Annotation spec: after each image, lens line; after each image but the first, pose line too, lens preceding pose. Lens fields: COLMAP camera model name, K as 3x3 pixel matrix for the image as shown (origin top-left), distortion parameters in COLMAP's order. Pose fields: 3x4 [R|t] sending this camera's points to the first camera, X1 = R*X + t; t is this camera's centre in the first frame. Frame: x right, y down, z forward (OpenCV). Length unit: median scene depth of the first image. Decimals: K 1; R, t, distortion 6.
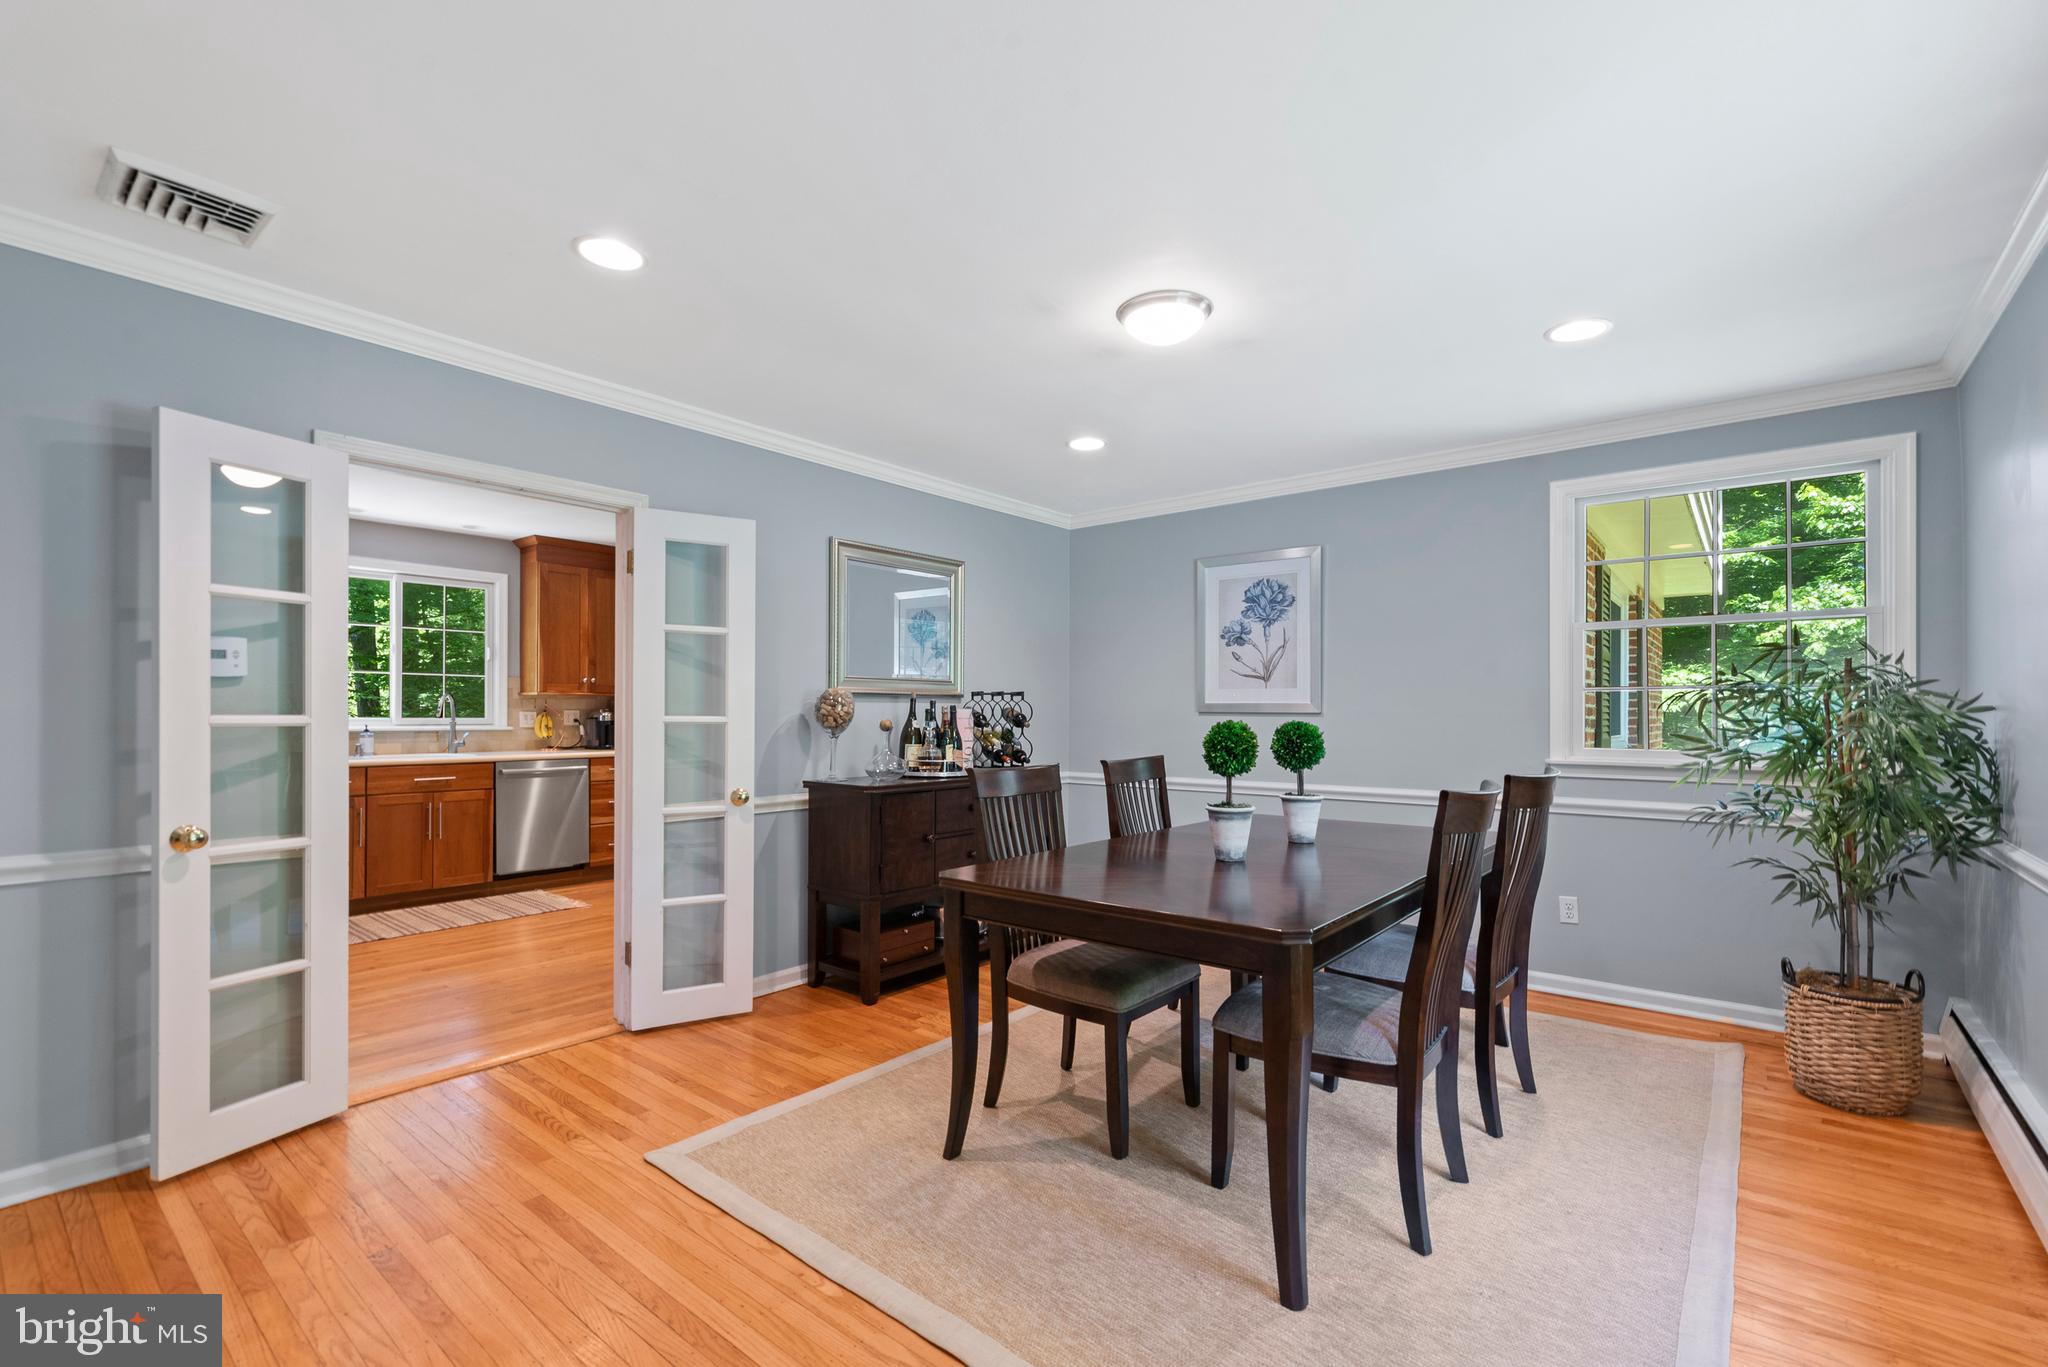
lens RADIAL K [[899.2, 0, 1017.4], [0, 899.2, 711.1], [0, 0, 1]] dist [0.003387, -0.000537]
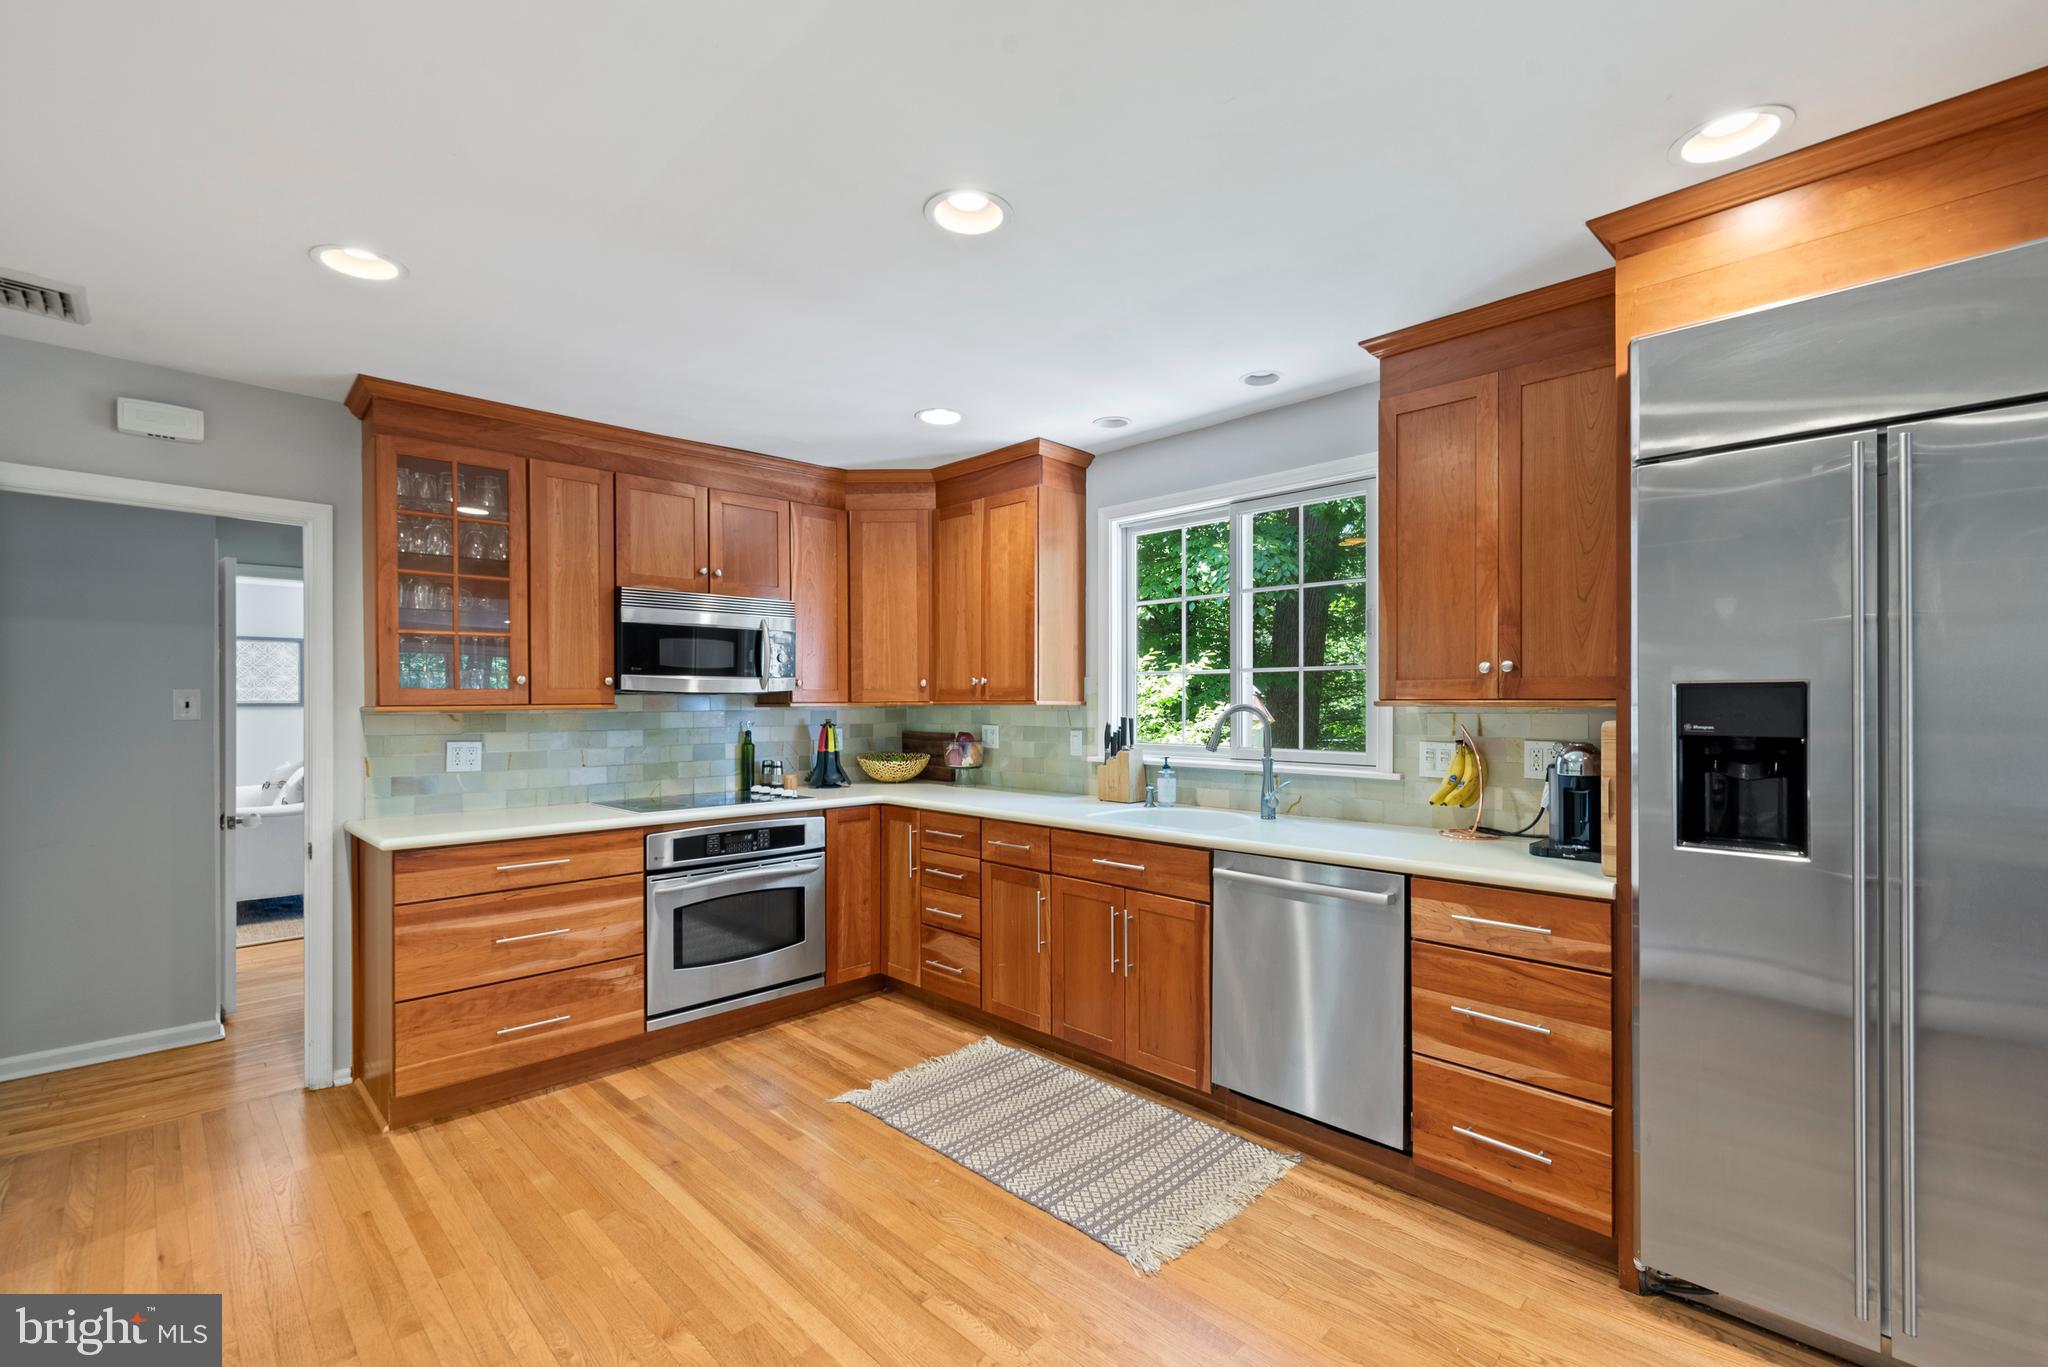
lens RADIAL K [[899.2, 0, 1021.7], [0, 899.2, 696.8], [0, 0, 1]] dist [0.003387, -0.000537]
pose [[-0.104218, -0.005475, -0.994539, -0.082043], [0.004918, 0.999970, -0.006021, -0.021448], [0.994542, -0.005519, -0.104188, 0.889277]]
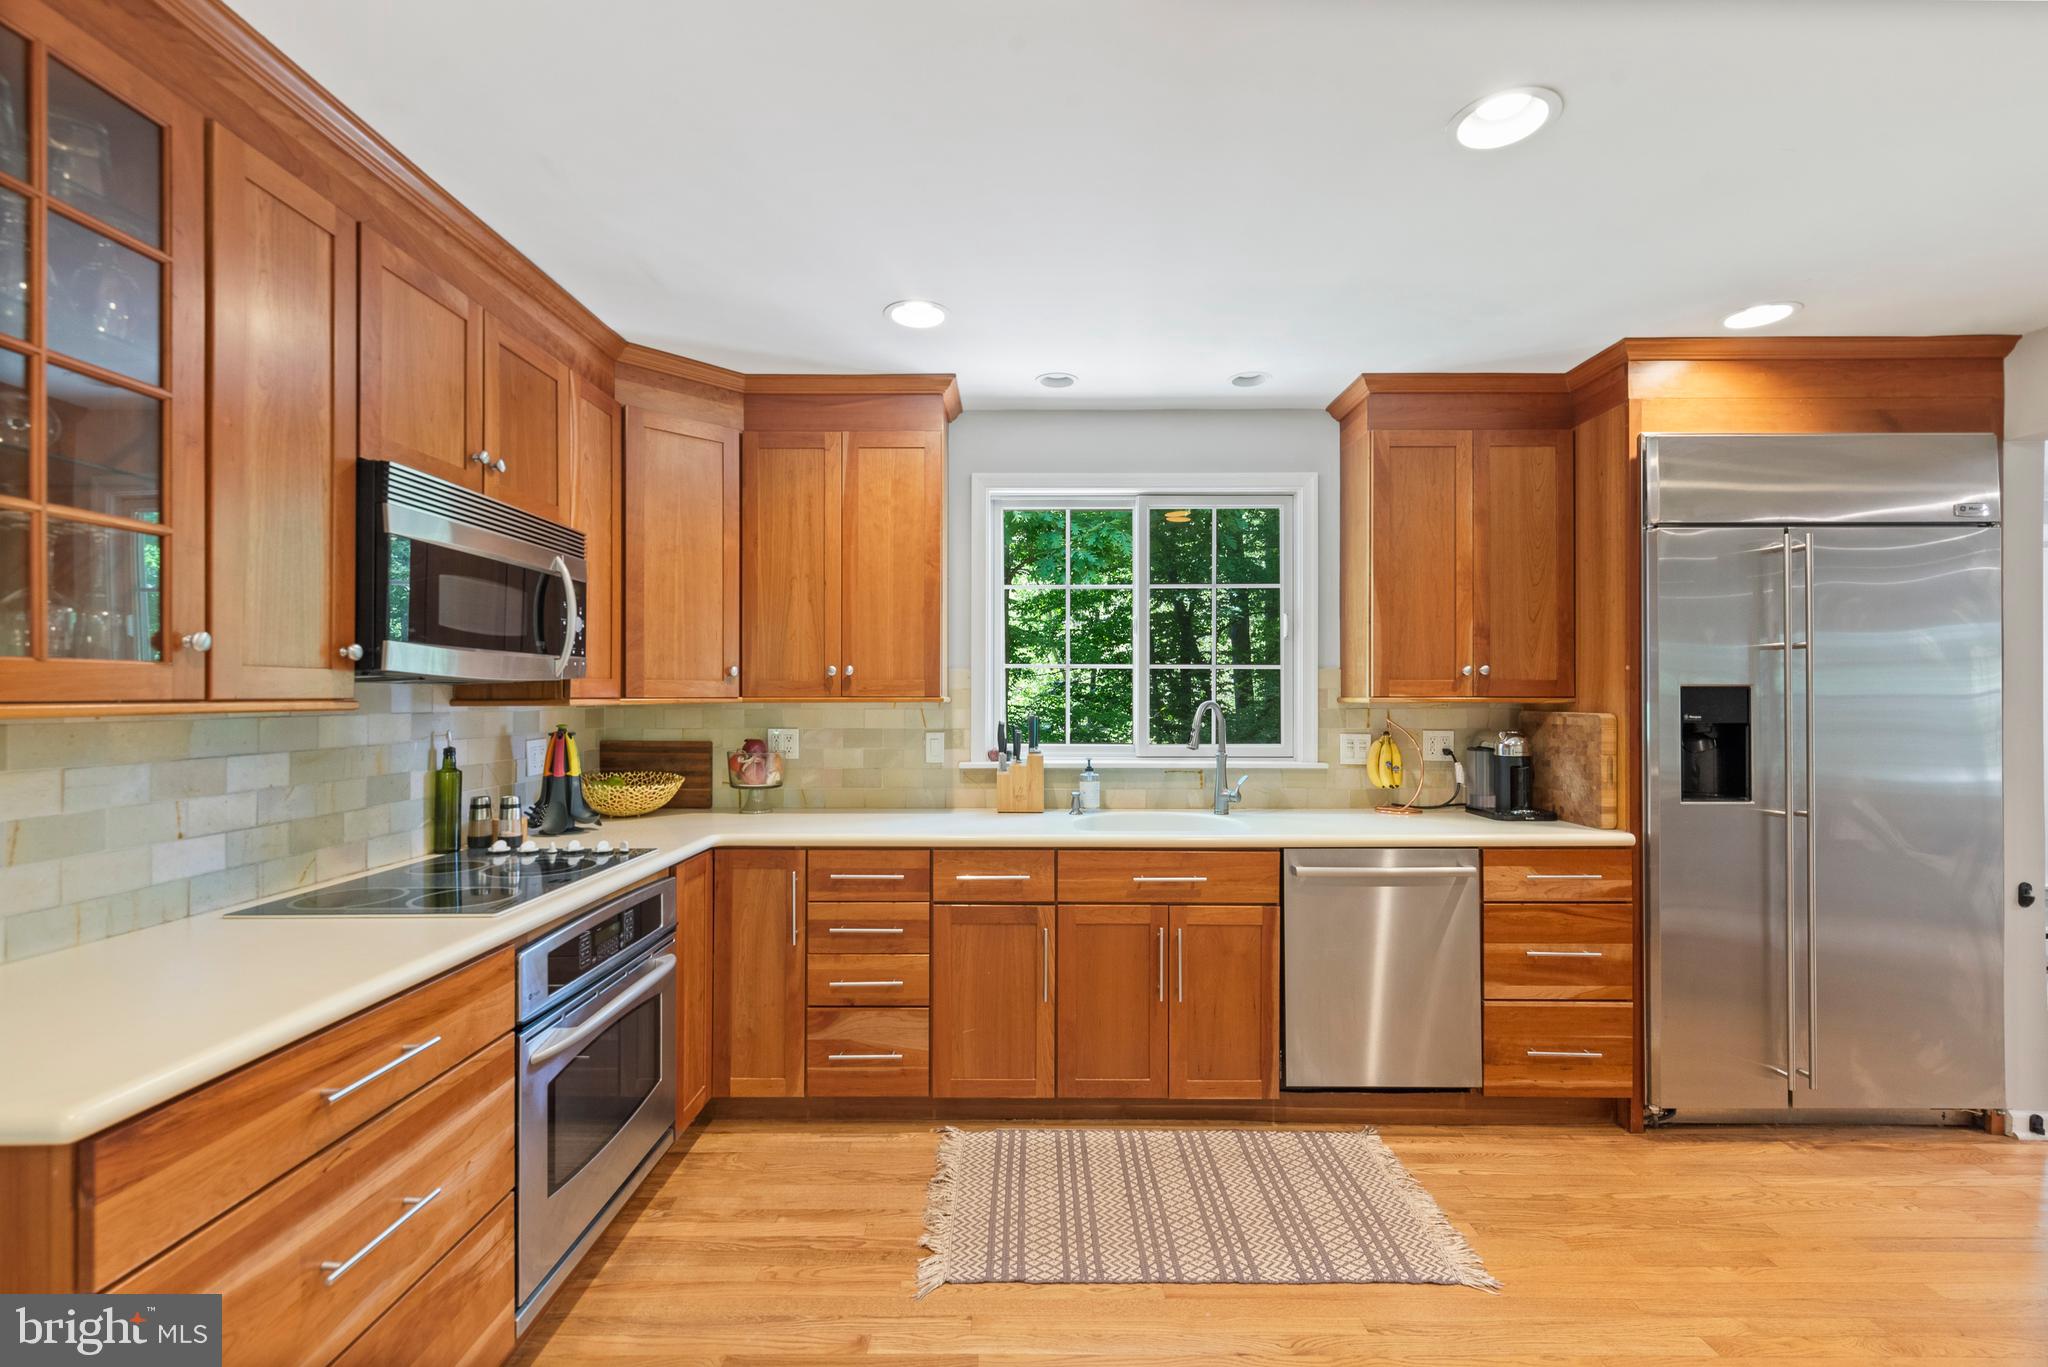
lens RADIAL K [[899.2, 0, 1022.6], [0, 899.2, 690.8], [0, 0, 1]] dist [0.003387, -0.000537]
pose [[0.634469, -0.007332, -0.772913, -0.280666], [0.002365, 0.999969, -0.007545, -0.021810], [0.772944, 0.002959, 0.634467, 0.554392]]
